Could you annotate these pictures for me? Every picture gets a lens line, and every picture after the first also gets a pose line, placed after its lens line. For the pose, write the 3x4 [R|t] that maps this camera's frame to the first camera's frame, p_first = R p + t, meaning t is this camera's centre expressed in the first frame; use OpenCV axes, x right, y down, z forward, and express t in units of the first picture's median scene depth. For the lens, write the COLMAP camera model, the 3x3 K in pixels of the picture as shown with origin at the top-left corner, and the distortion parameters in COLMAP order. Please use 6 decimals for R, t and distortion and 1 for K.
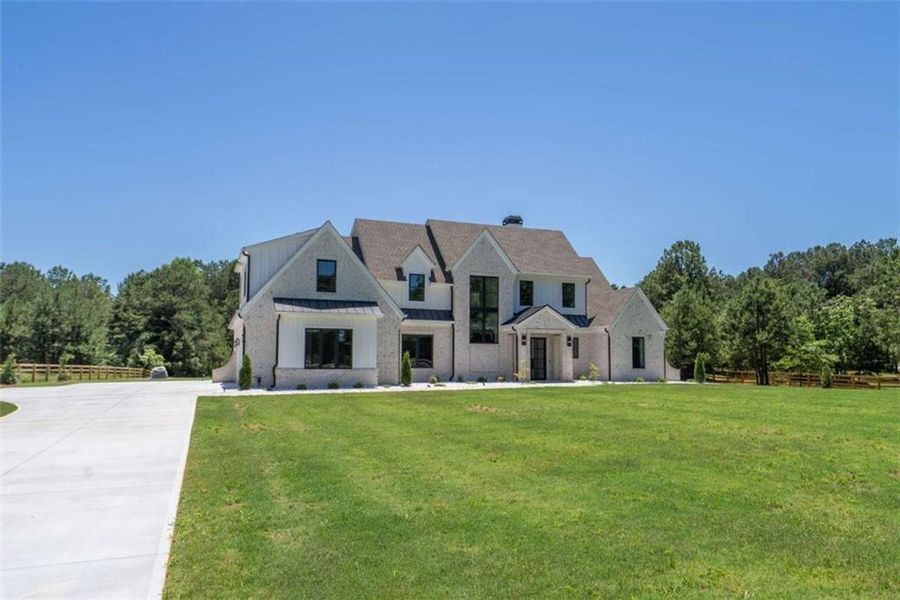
lens RADIAL K [[706.9, 0, 450.0], [0, 706.9, 300.0], [0, 0, 1]] dist [0.004174, 0.002526]
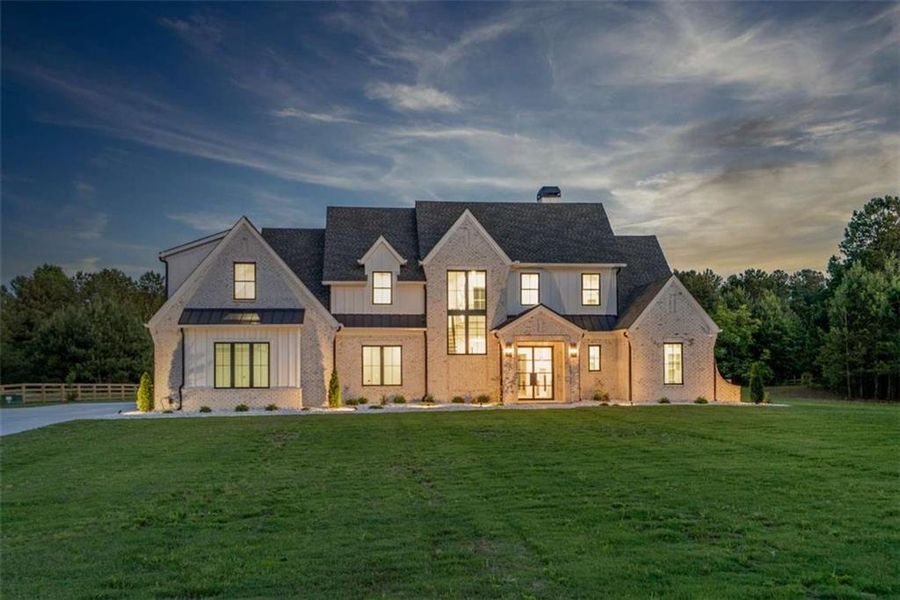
lens RADIAL K [[938.5, 0, 450.0], [0, 938.5, 300.0], [0, 0, 1]] dist [-0.006045, -0.009277]
pose [[0.946240, -0.034304, -0.321642, 0.369092], [0.037620, 0.999284, 0.004099, -0.005150], [0.321271, -0.015979, 0.946852, -0.003976]]
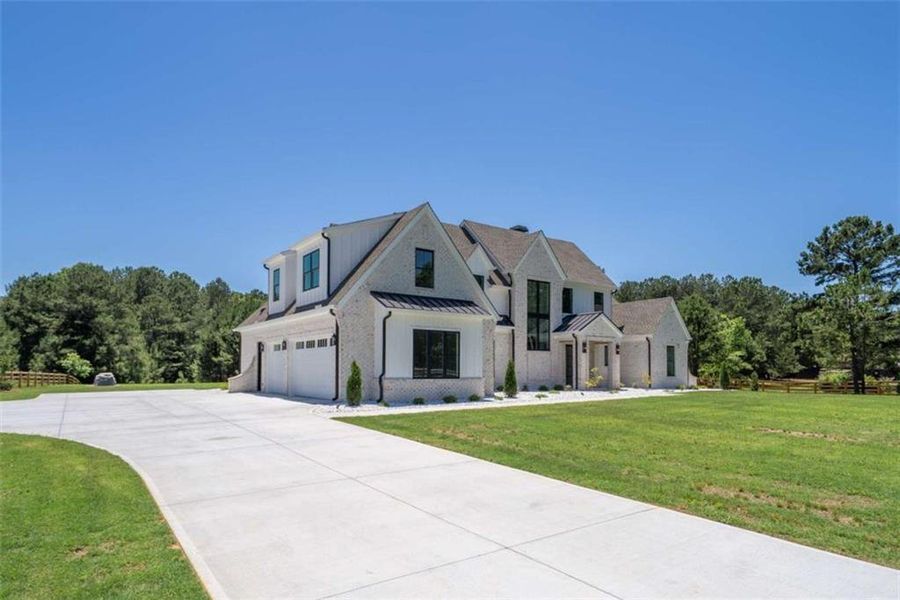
lens RADIAL K [[564.6, 0, 448.2], [0, 564.6, 332.4], [0, 0, 1]] dist [0.002000, 0.001235]
pose [[0.965219, 0.018887, 0.260760, -0.271006], [-0.025900, 0.999389, 0.023486, 0.021830], [-0.260157, -0.029423, 0.965118, 0.287661]]
